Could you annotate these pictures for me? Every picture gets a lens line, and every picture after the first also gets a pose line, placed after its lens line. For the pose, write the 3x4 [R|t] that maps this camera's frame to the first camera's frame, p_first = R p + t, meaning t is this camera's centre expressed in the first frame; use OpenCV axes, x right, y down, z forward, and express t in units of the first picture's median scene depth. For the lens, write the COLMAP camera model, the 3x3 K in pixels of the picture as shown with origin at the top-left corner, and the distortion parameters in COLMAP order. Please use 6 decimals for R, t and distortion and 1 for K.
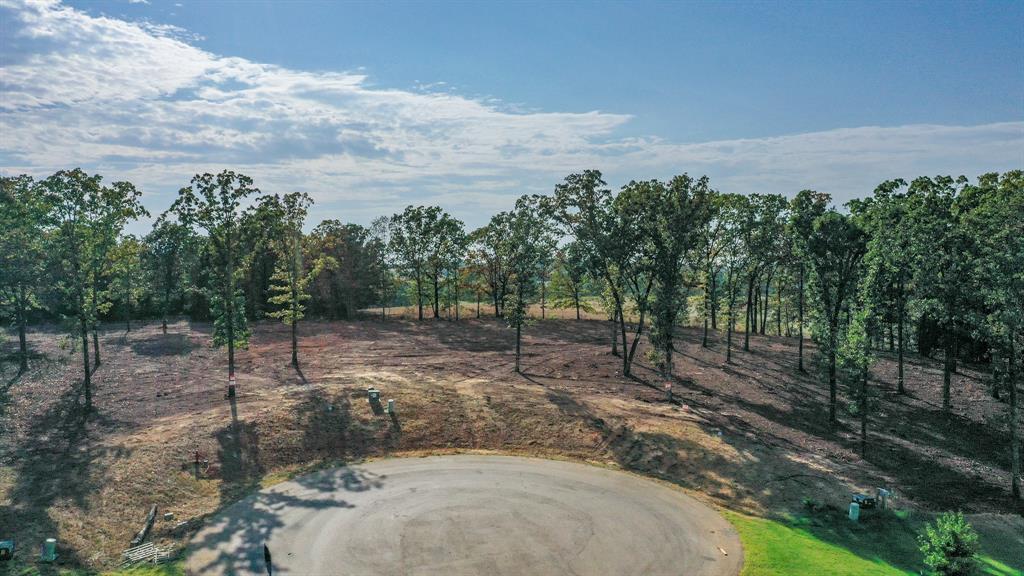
lens RADIAL K [[811.2, 0, 510.3], [0, 811.2, 278.1], [0, 0, 1]] dist [0.036932, 0.002142]
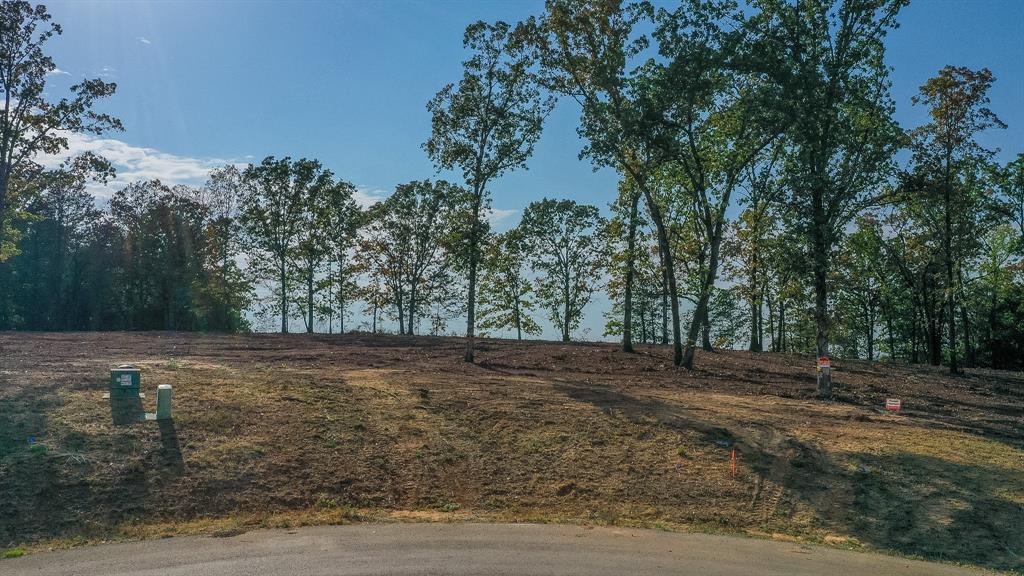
lens RADIAL K [[813.0, 0, 502.7], [0, 813.0, 265.1], [0, 0, 1]] dist [0.014931, -0.006652]
pose [[0.991091, 0.015509, 0.132283, -0.043243], [0.001155, 0.992159, -0.124977, 0.136382], [-0.133184, 0.124016, 0.983302, 0.583743]]
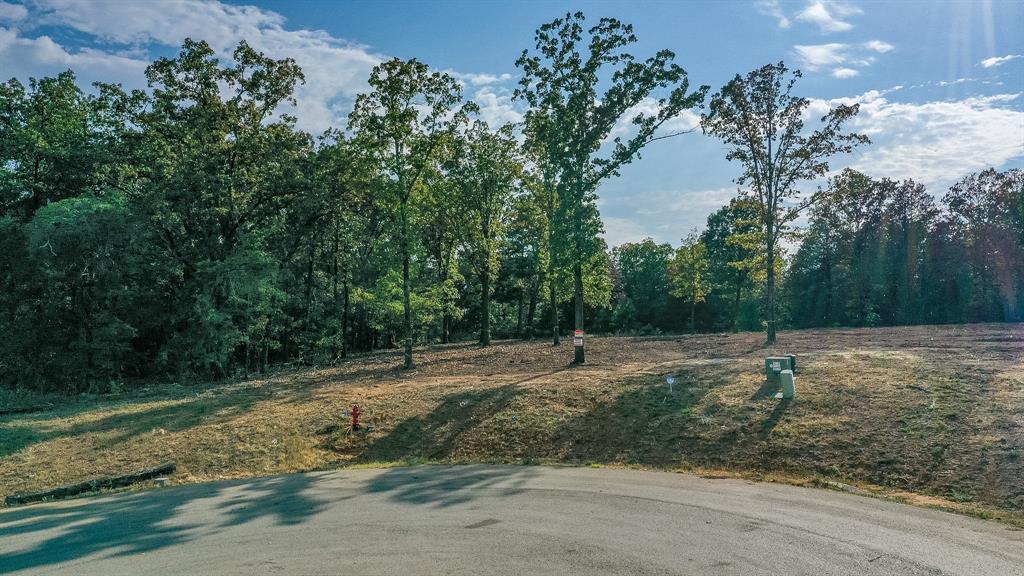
lens RADIAL K [[813.0, 0, 512.1], [0, 813.0, 289.0], [0, 0, 1]] dist [0.014931, -0.006652]
pose [[0.593290, -0.060268, -0.802729, 0.124618], [-0.010272, 0.996545, -0.082412, 0.137793], [0.804923, 0.057140, 0.590622, 0.580658]]
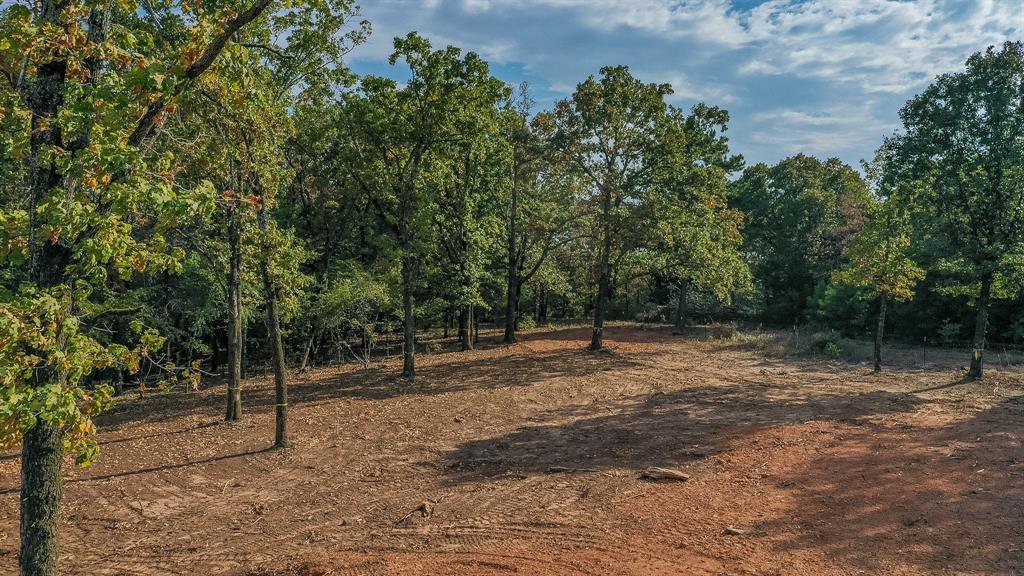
lens RADIAL K [[813.0, 0, 512.7], [0, 813.0, 284.8], [0, 0, 1]] dist [0.014931, -0.006652]
pose [[0.109357, 0.020226, -0.993797, -0.186476], [-0.022889, 0.999579, 0.017825, 0.035717], [0.993739, 0.020798, 0.109774, 1.240663]]
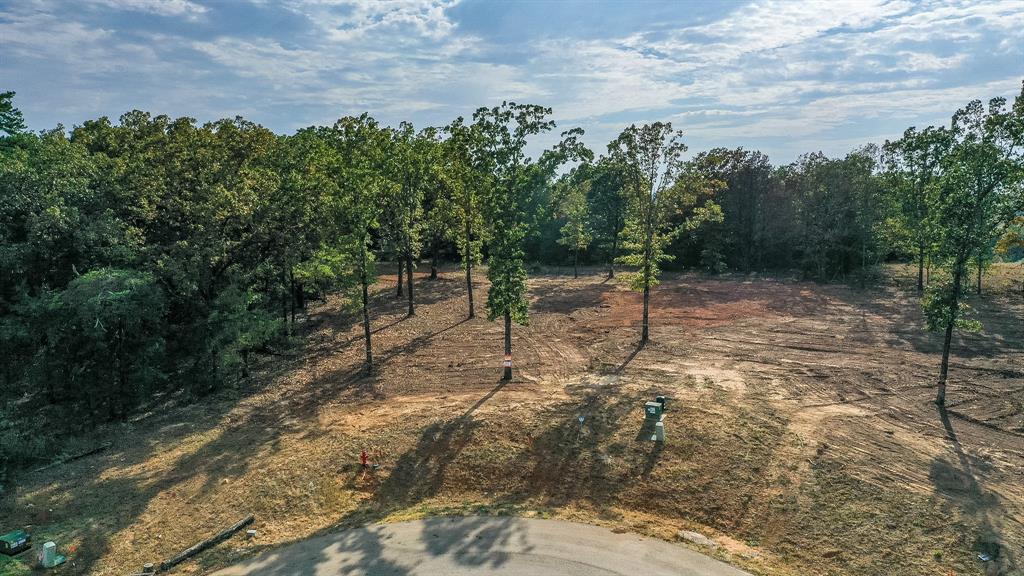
lens RADIAL K [[813.0, 0, 513.8], [0, 813.0, 289.3], [0, 0, 1]] dist [0.014931, -0.006652]
pose [[0.718266, 0.082408, -0.690871, 0.220152], [-0.013797, 0.994453, 0.104275, -0.030954], [0.695632, -0.065365, 0.715418, 0.413151]]
